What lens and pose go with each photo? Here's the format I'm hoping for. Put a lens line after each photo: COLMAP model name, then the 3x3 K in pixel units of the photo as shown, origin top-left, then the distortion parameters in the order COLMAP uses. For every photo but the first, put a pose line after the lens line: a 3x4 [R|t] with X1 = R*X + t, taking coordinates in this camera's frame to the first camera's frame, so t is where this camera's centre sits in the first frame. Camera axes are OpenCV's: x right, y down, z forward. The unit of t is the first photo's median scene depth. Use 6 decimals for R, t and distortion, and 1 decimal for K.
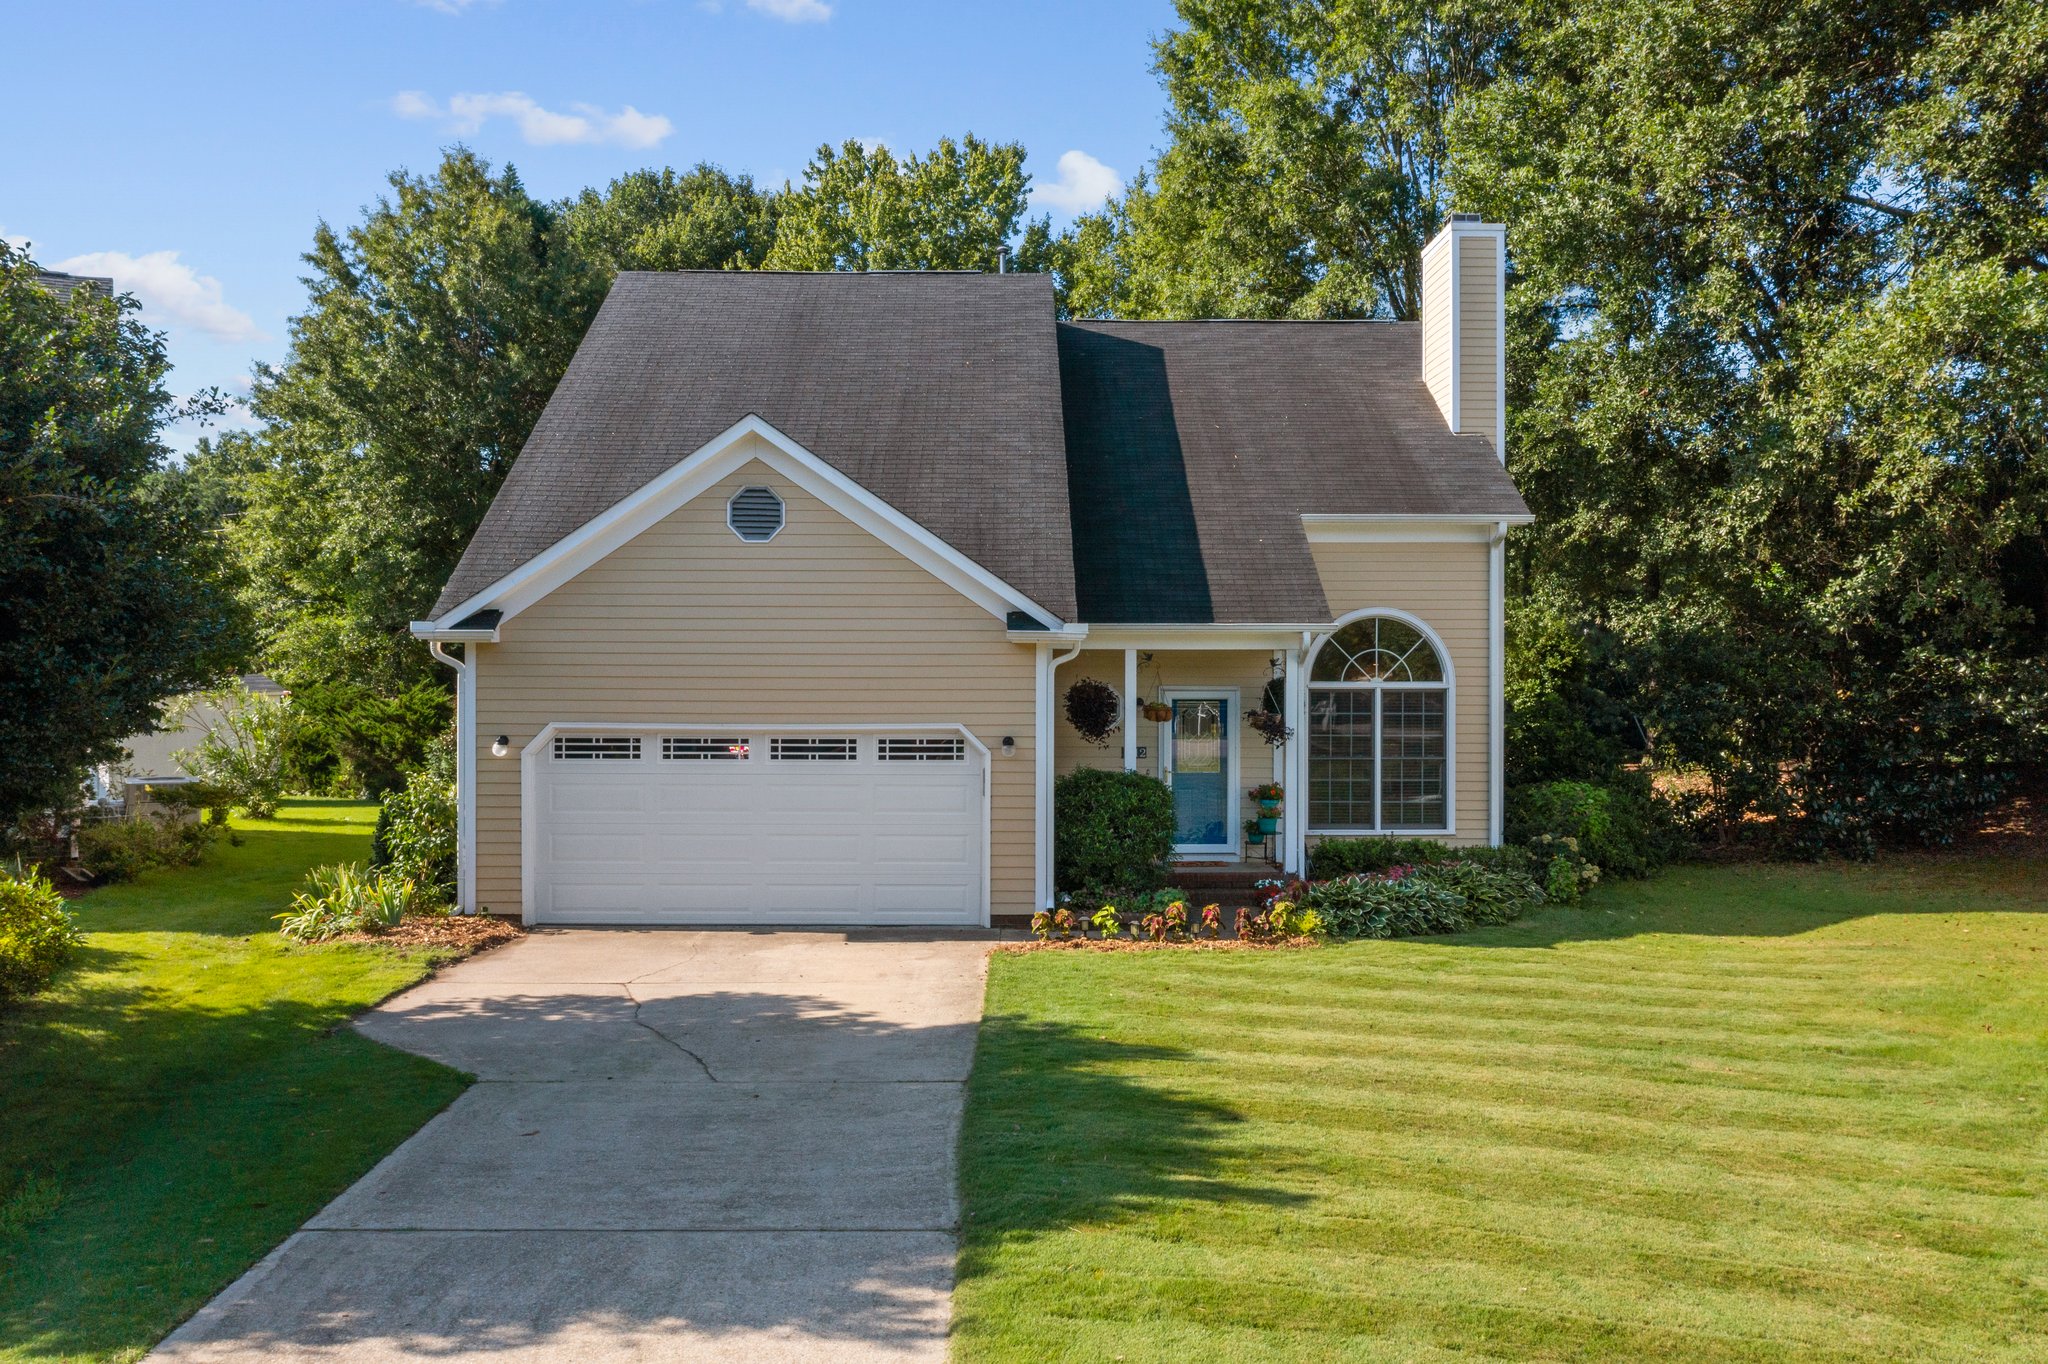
lens RADIAL K [[1624.3, 0, 1024.0], [0, 1624.3, 672.2], [0, 0, 1]] dist [-0.008629, 0.002921]
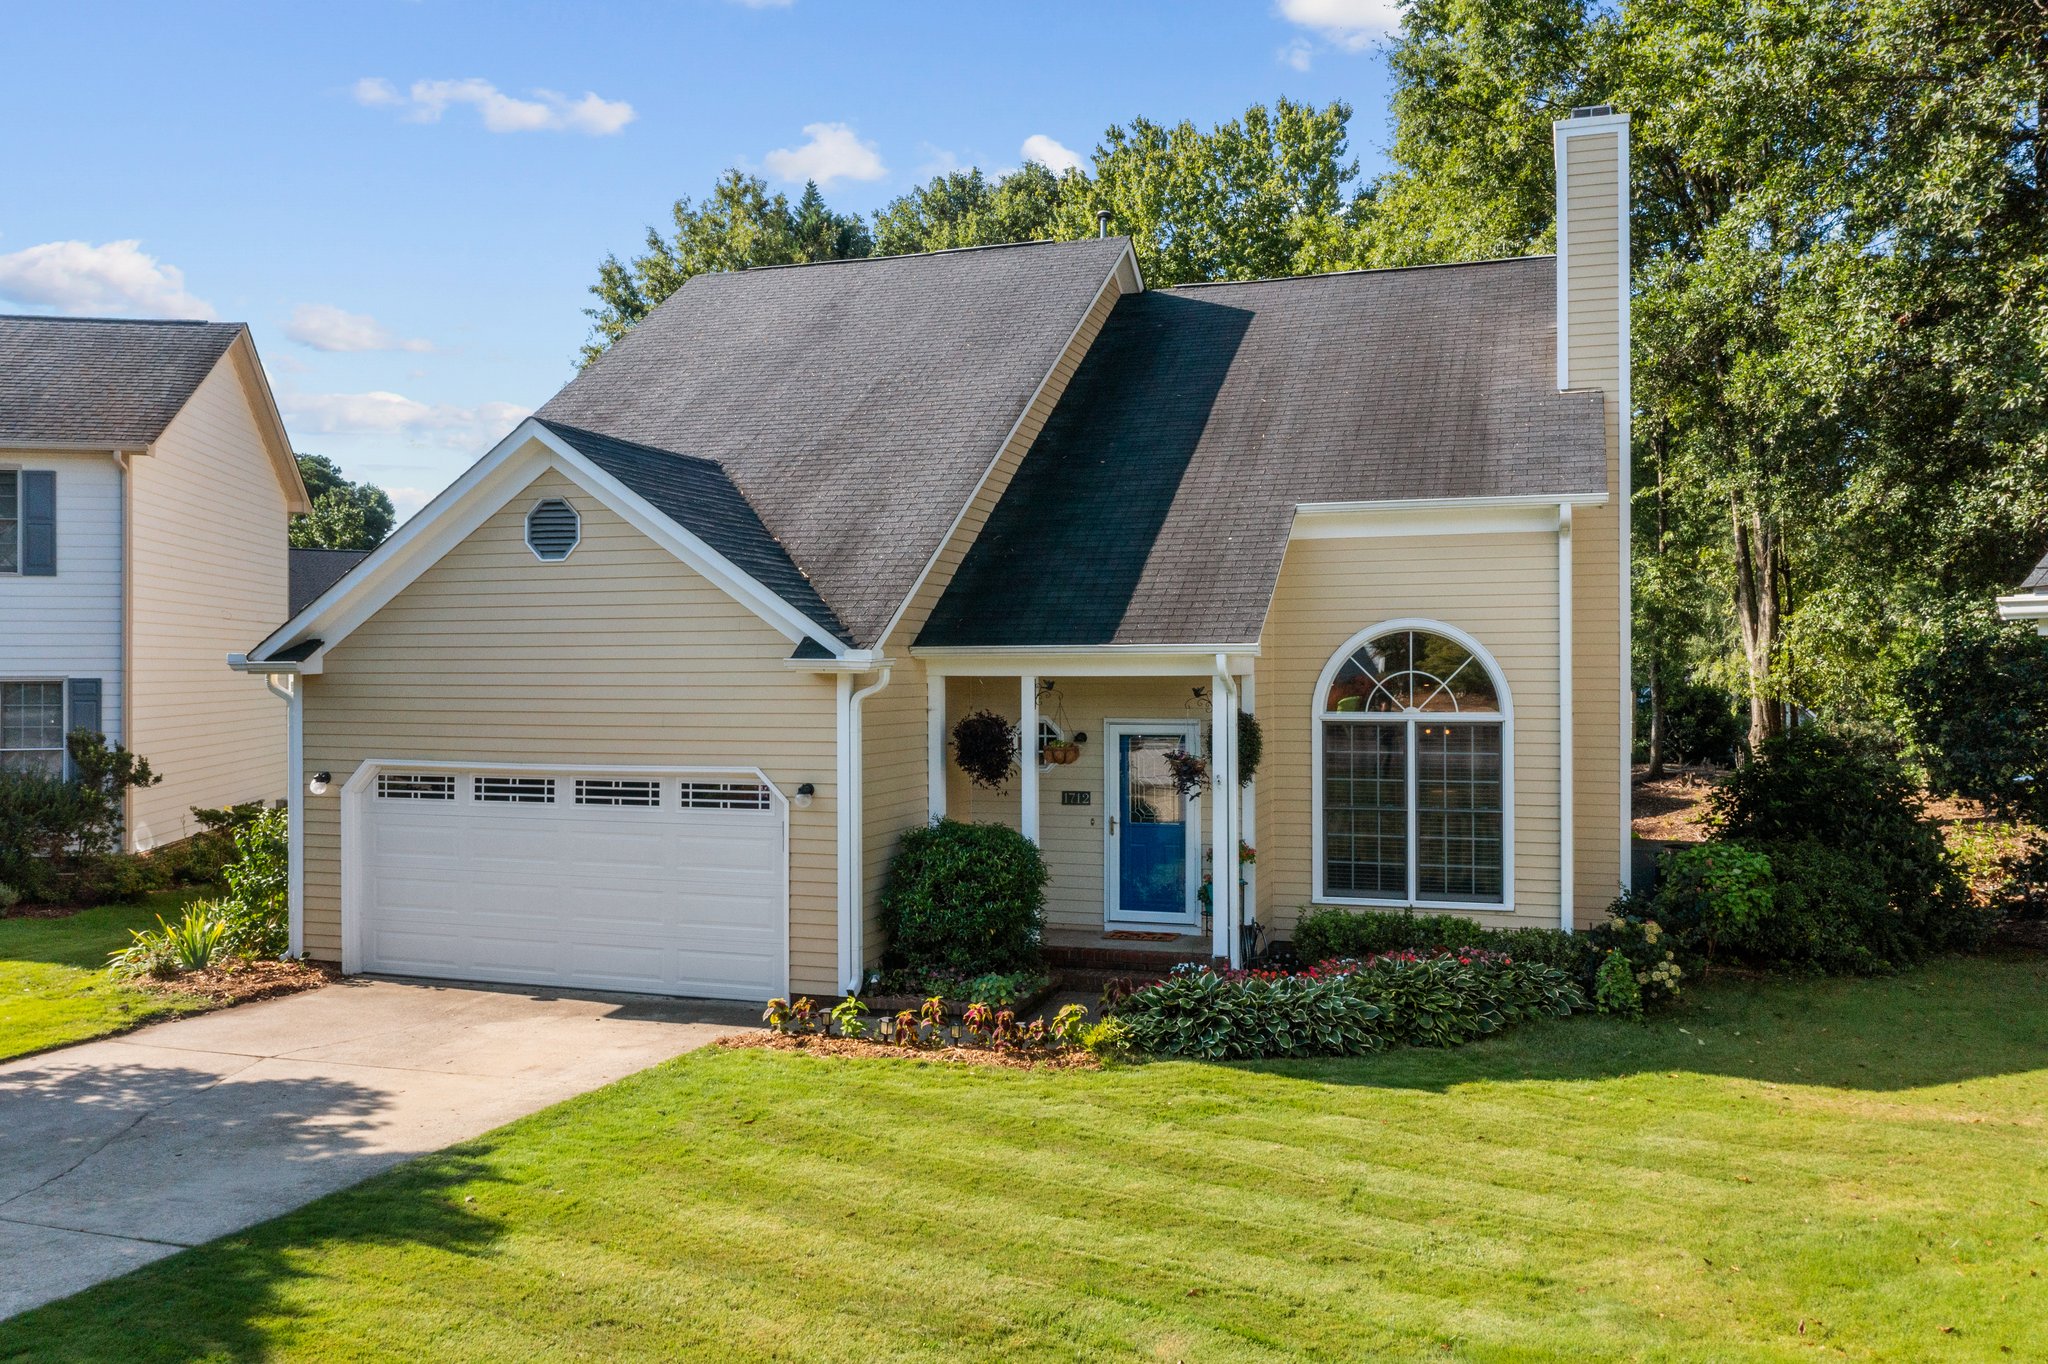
lens RADIAL K [[1624.3, 0, 1024.0], [0, 1624.3, 672.2], [0, 0, 1]] dist [-0.008629, 0.002921]
pose [[0.942065, -0.003860, -0.335408, 0.313833], [0.003929, 0.999992, -0.000472, -0.014311], [0.335408, -0.000874, 0.942073, 0.201032]]
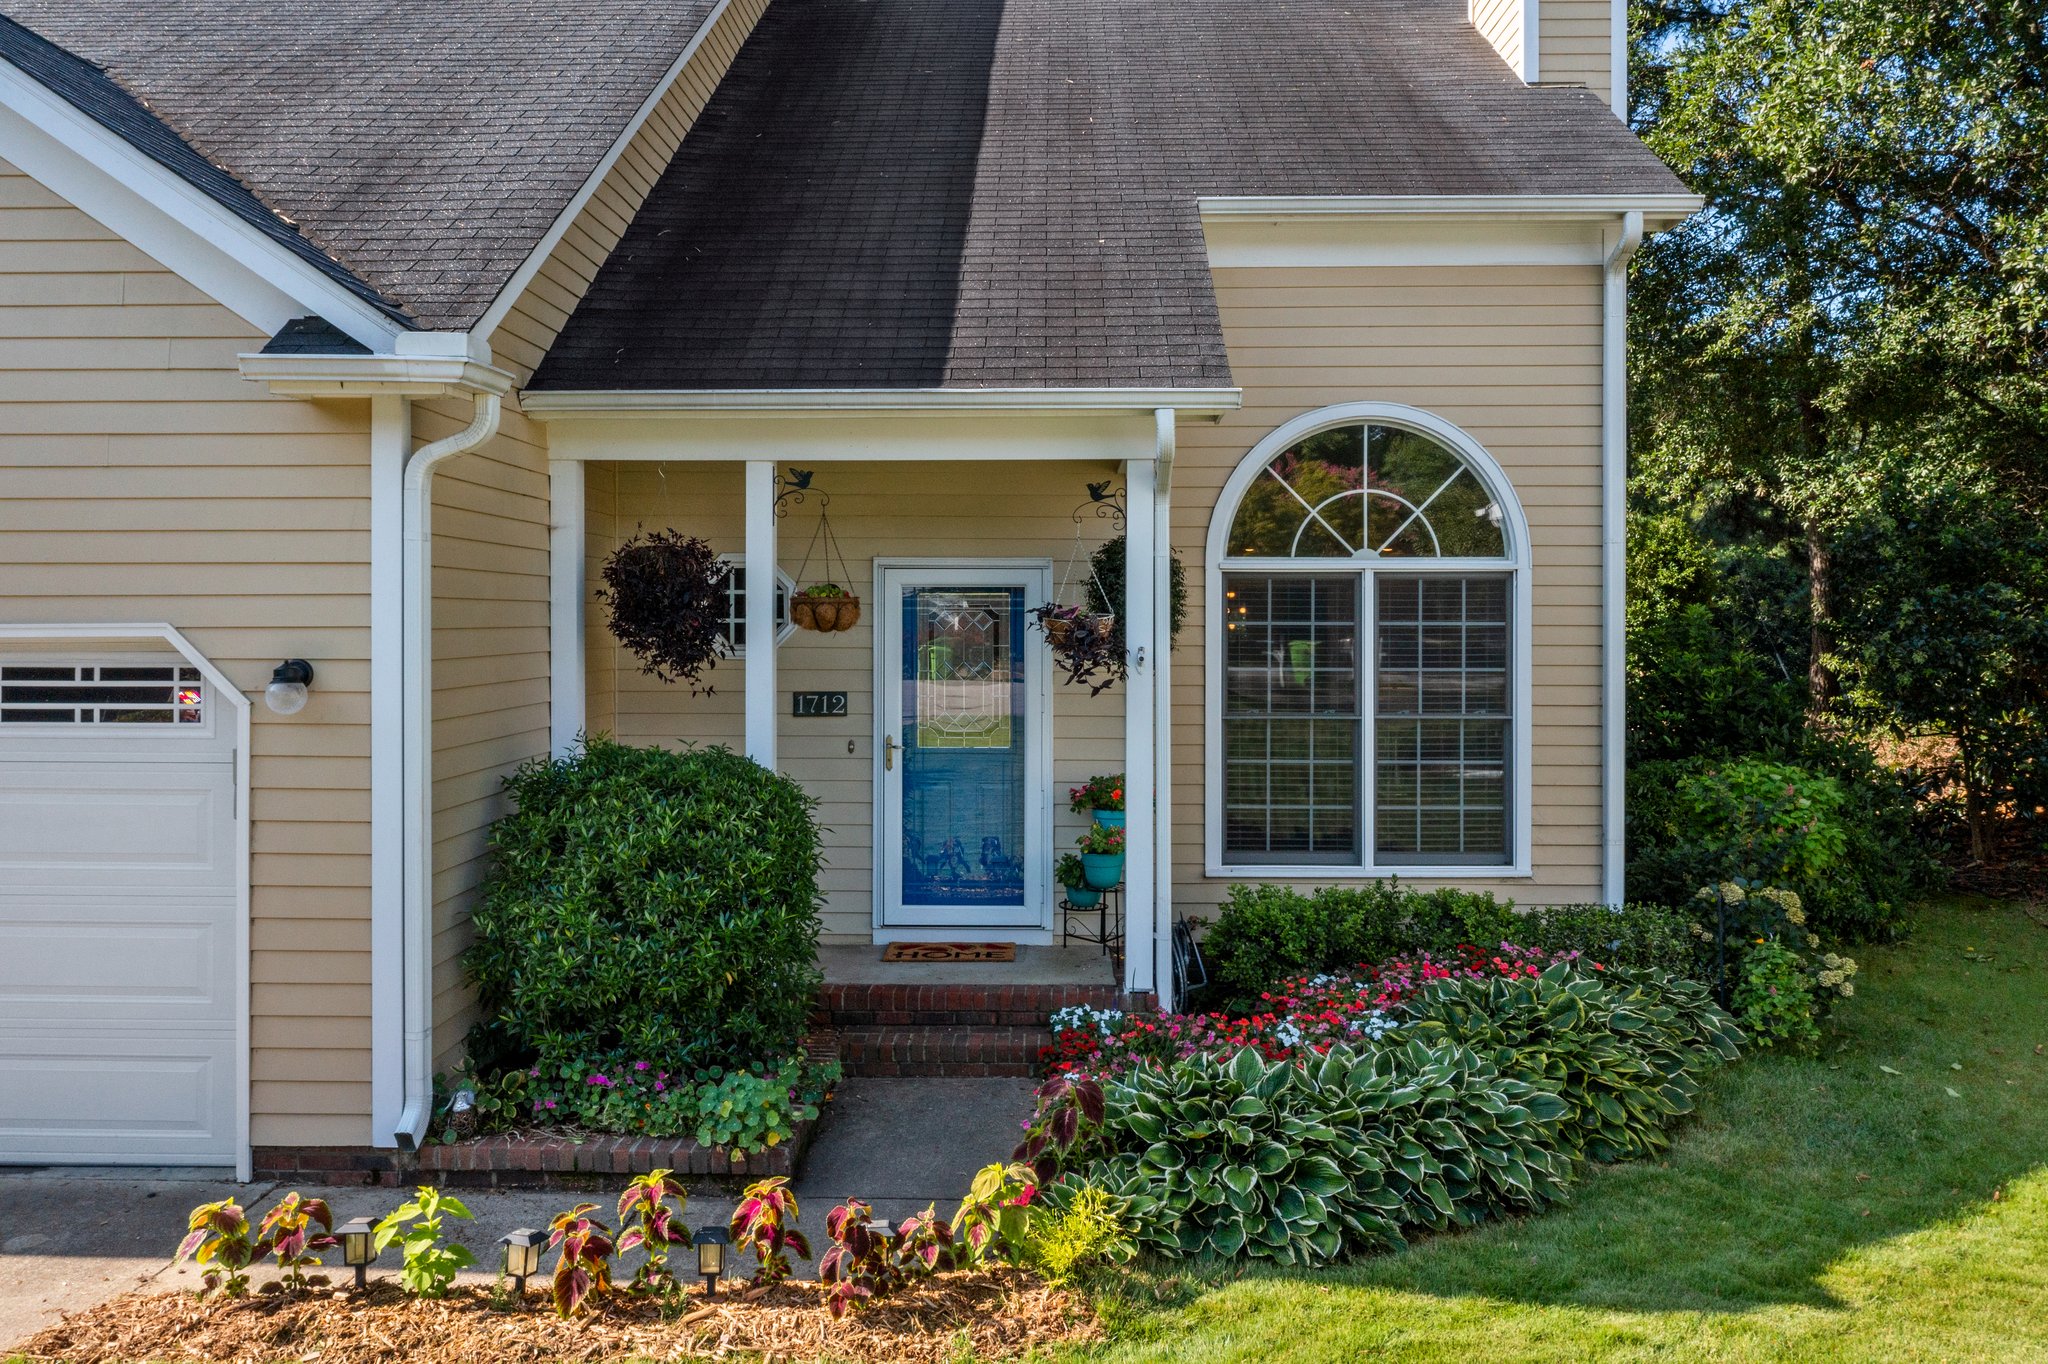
lens RADIAL K [[1635.8, 0, 1023.0], [0, 1635.8, 624.8], [0, 0, 1]] dist [-0.011873, 0.005510]
pose [[0.999287, -0.000424, -0.037743, 0.138415], [0.000472, 0.999999, 0.001260, 0.026017], [0.037743, -0.001277, 0.999287, 0.529034]]
